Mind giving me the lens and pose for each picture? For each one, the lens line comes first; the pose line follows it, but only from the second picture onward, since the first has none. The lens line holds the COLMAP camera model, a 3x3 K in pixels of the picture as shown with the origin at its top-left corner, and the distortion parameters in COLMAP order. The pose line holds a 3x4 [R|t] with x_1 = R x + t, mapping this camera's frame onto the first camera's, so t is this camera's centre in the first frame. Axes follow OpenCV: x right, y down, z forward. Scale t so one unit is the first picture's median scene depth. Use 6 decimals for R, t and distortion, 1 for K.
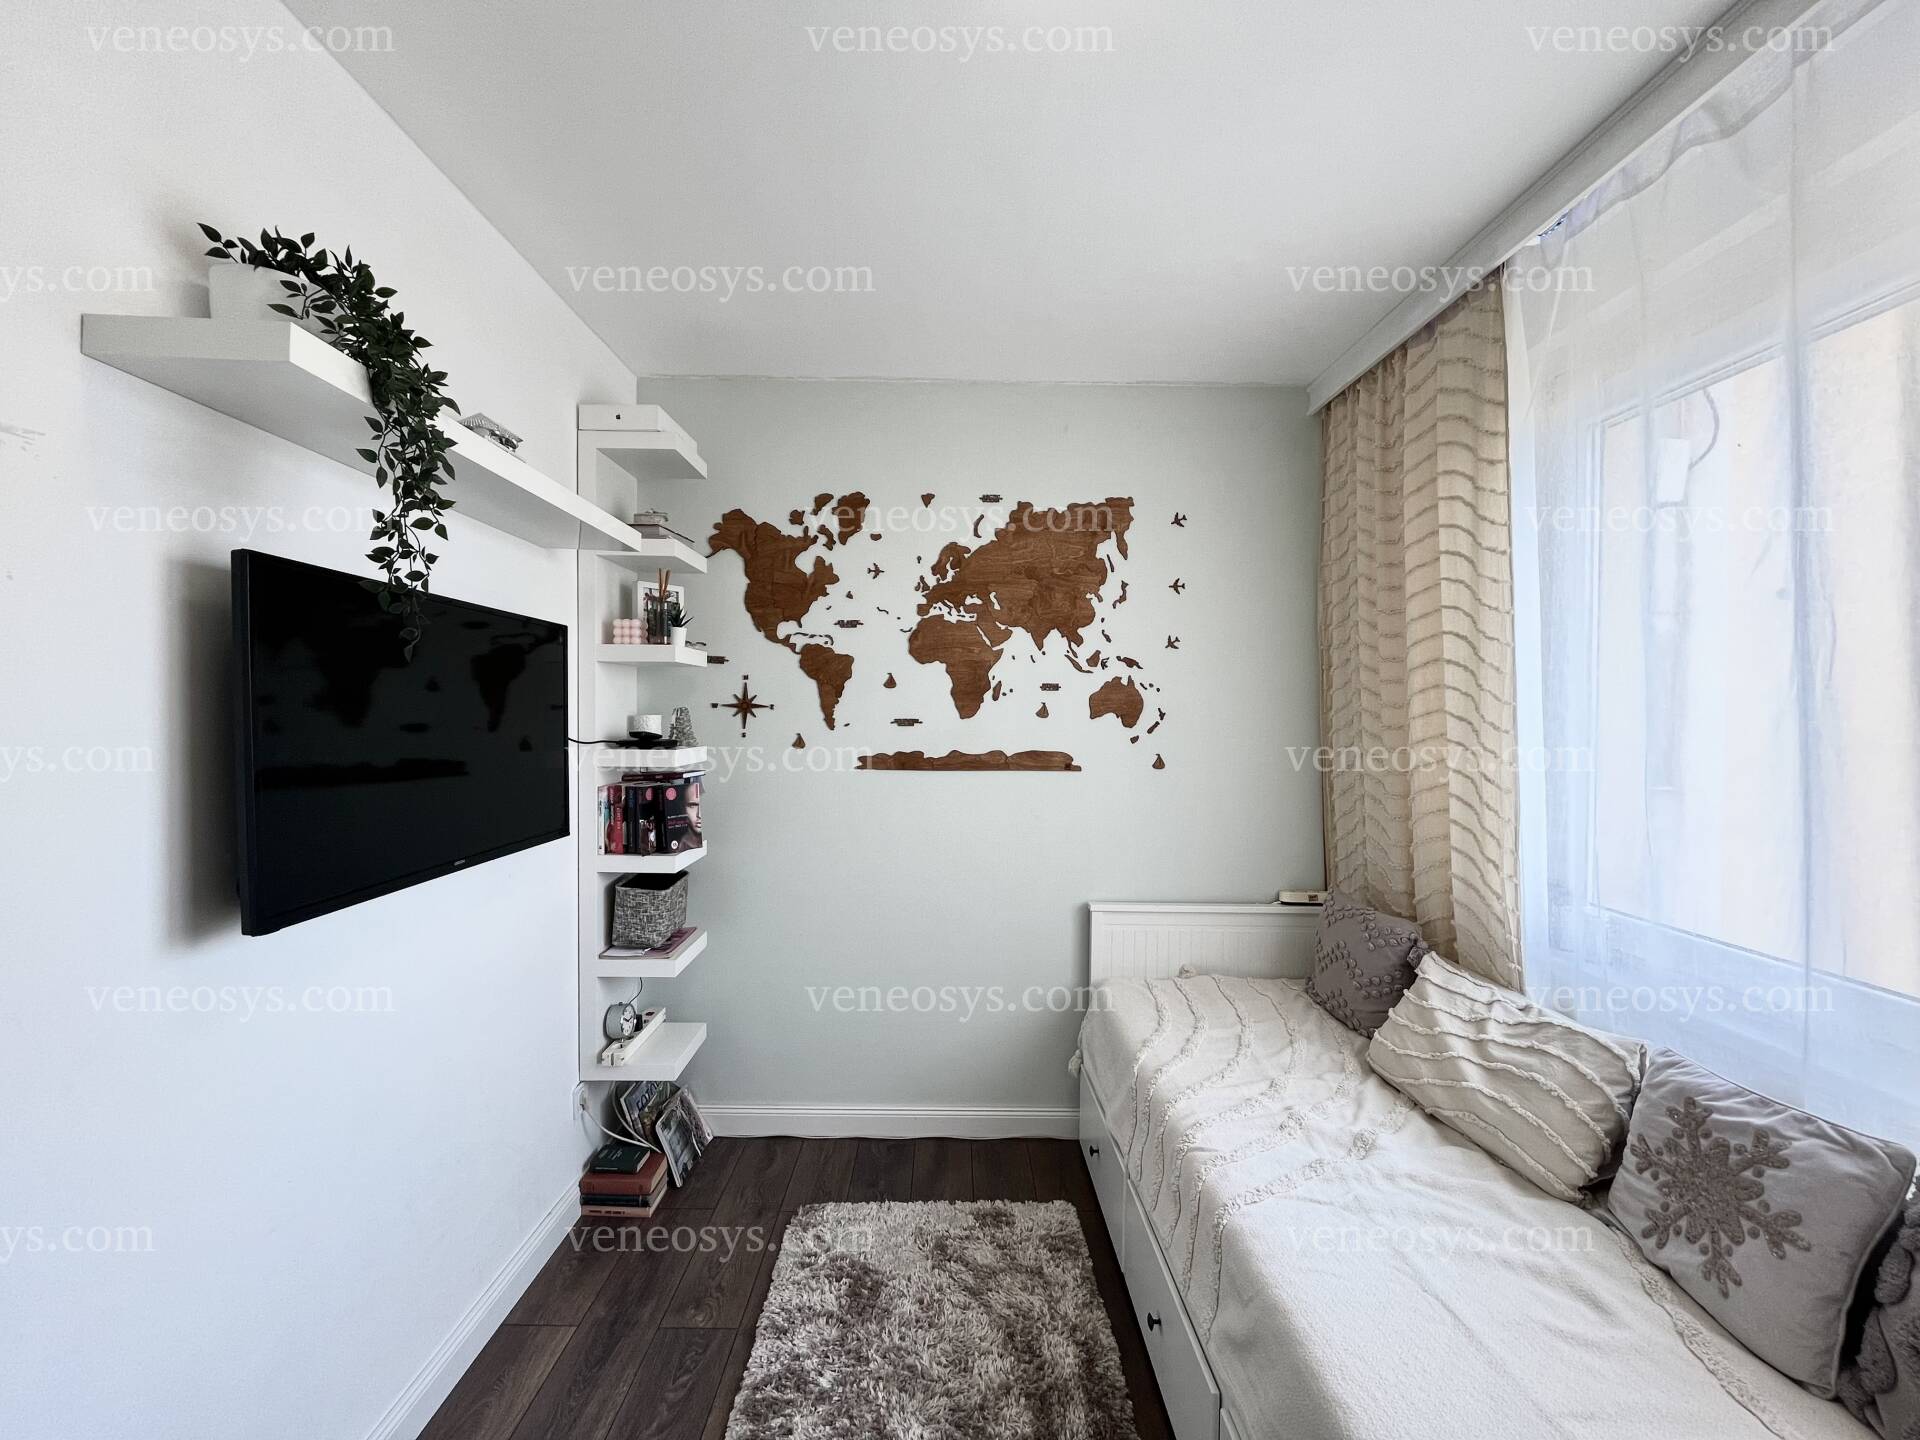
lens RADIAL K [[776.7, 0, 964.0], [0, 776.7, 718.3], [0, 0, 1]] dist [-0.003397, -0.000006]
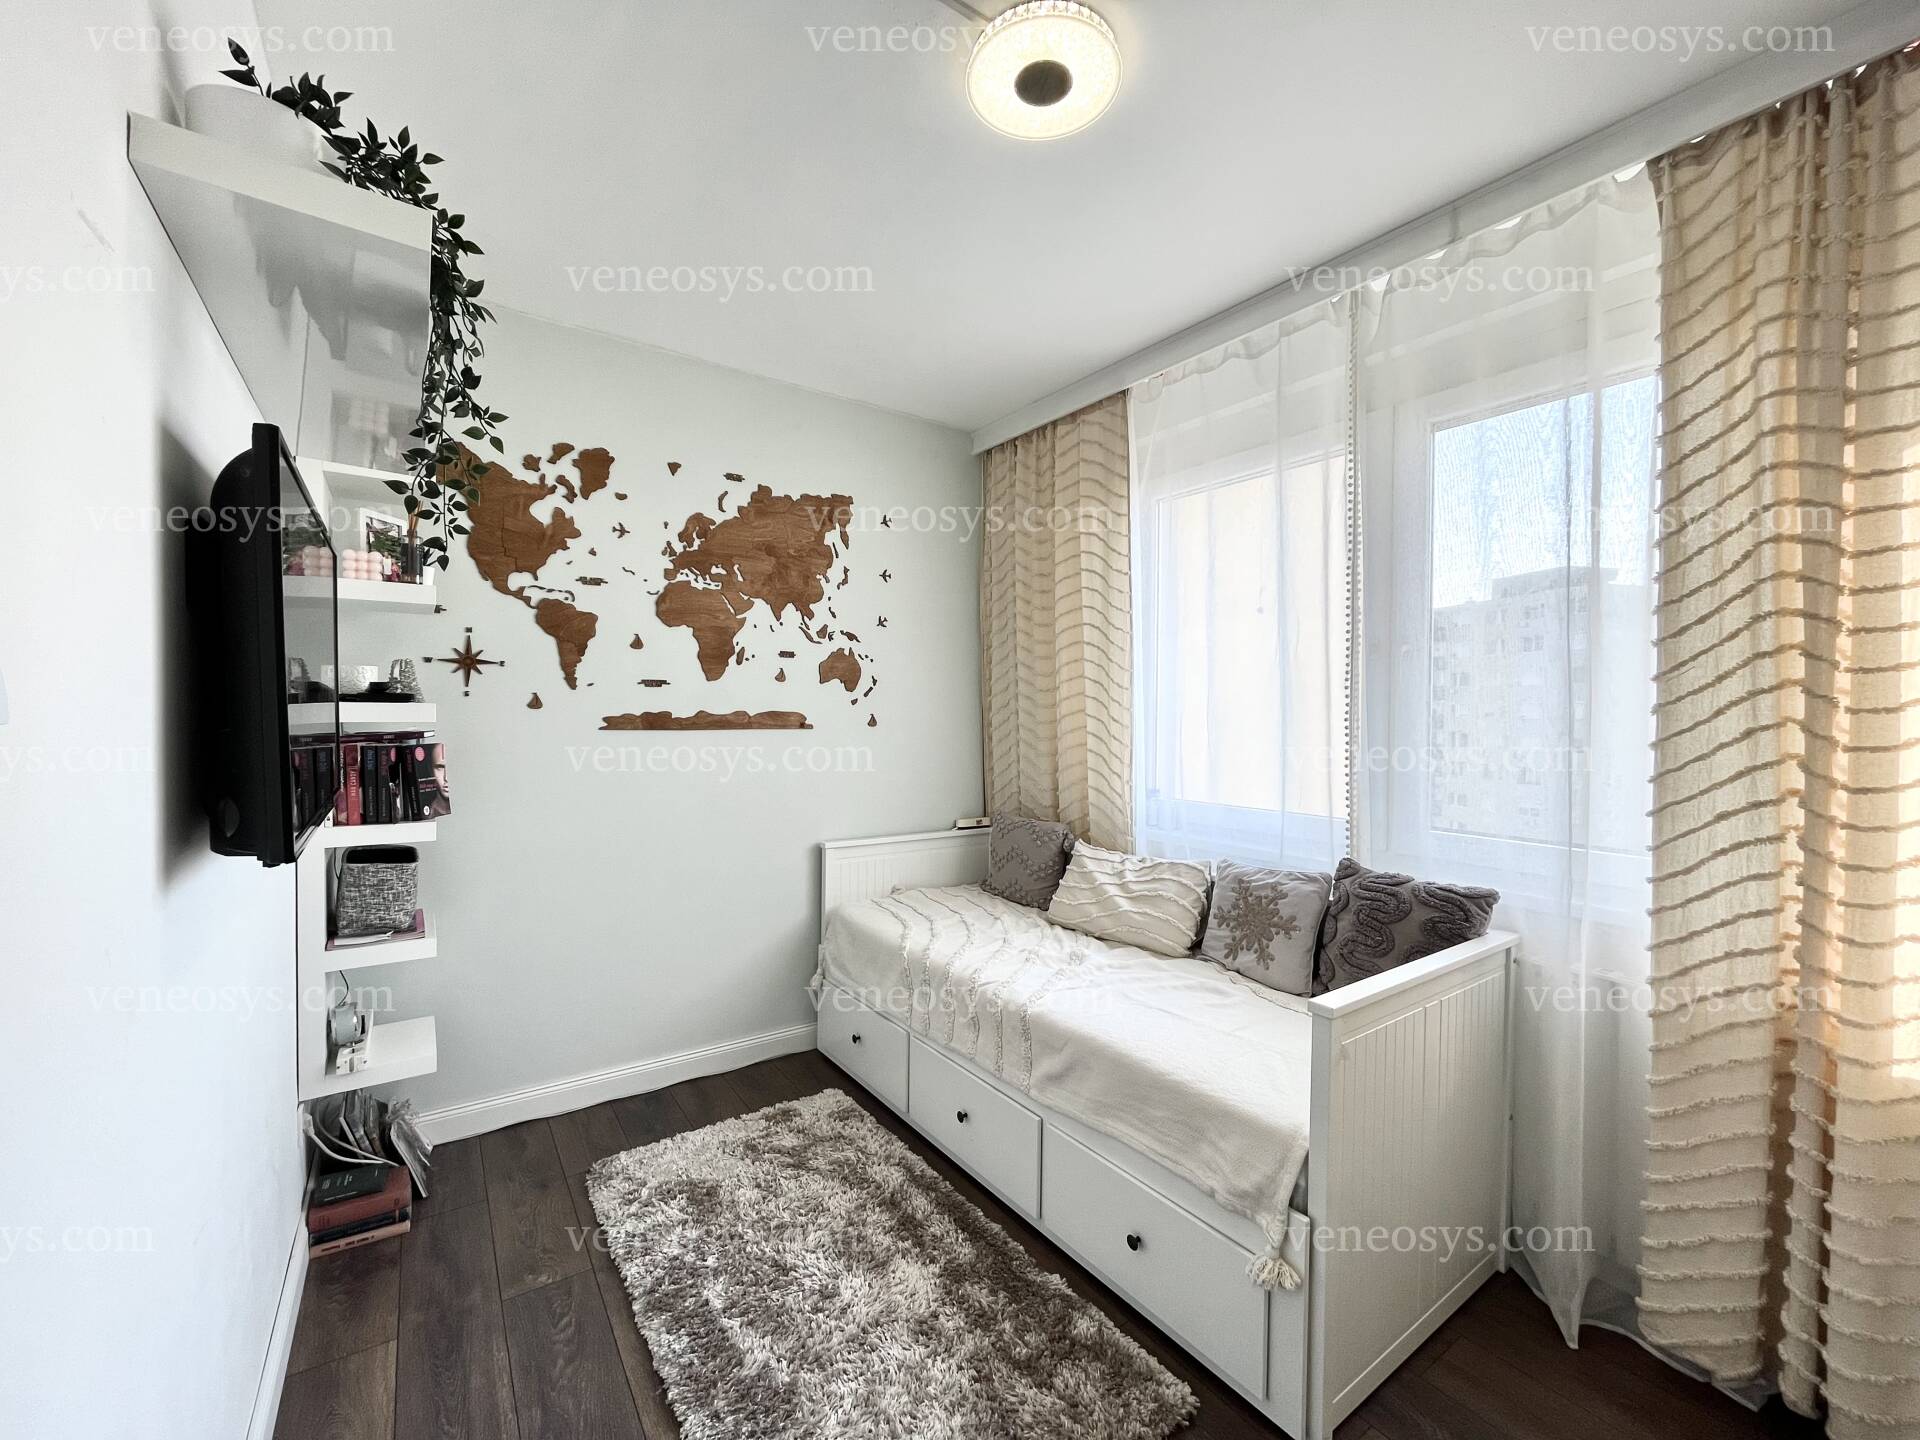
lens RADIAL K [[776.7, 0, 964.8], [0, 776.7, 718.7], [0, 0, 1]] dist [-0.003397, -0.000006]
pose [[0.822117, -0.006769, 0.569278, -0.380664], [0.003263, 0.999969, 0.007178, 0.054565], [-0.569309, -0.004044, 0.822113, -0.084394]]
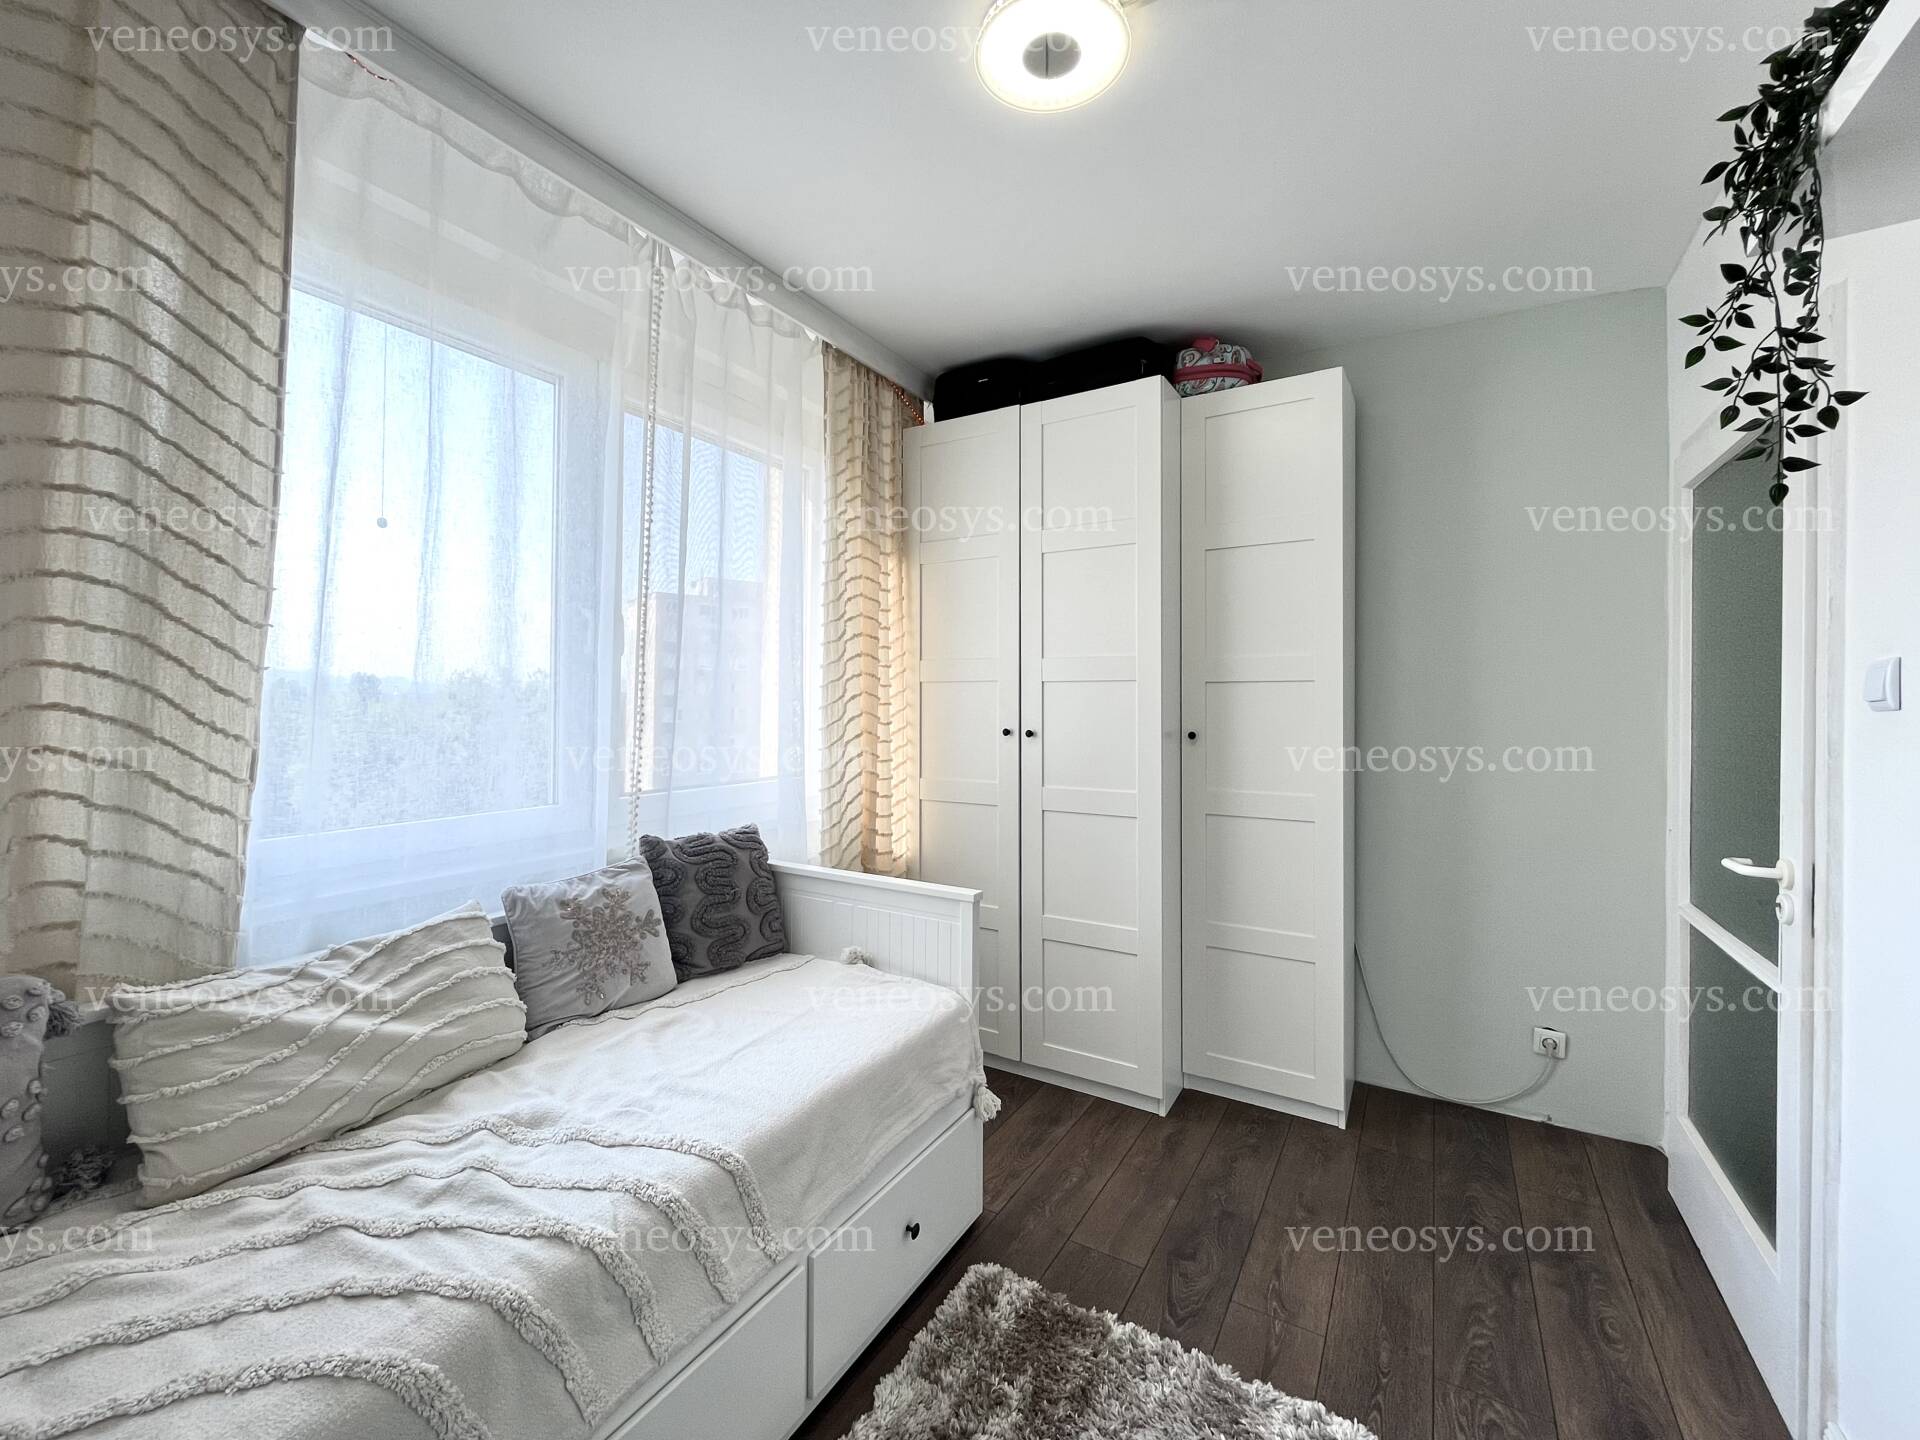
lens RADIAL K [[776.7, 0, 954.6], [0, 776.7, 711.3], [0, 0, 1]] dist [-0.003397, -0.000006]
pose [[-0.849615, -0.027701, 0.526676, -0.226689], [-0.016119, 0.999517, 0.026567, 0.058652], [-0.527158, 0.014083, -0.849651, 1.058915]]
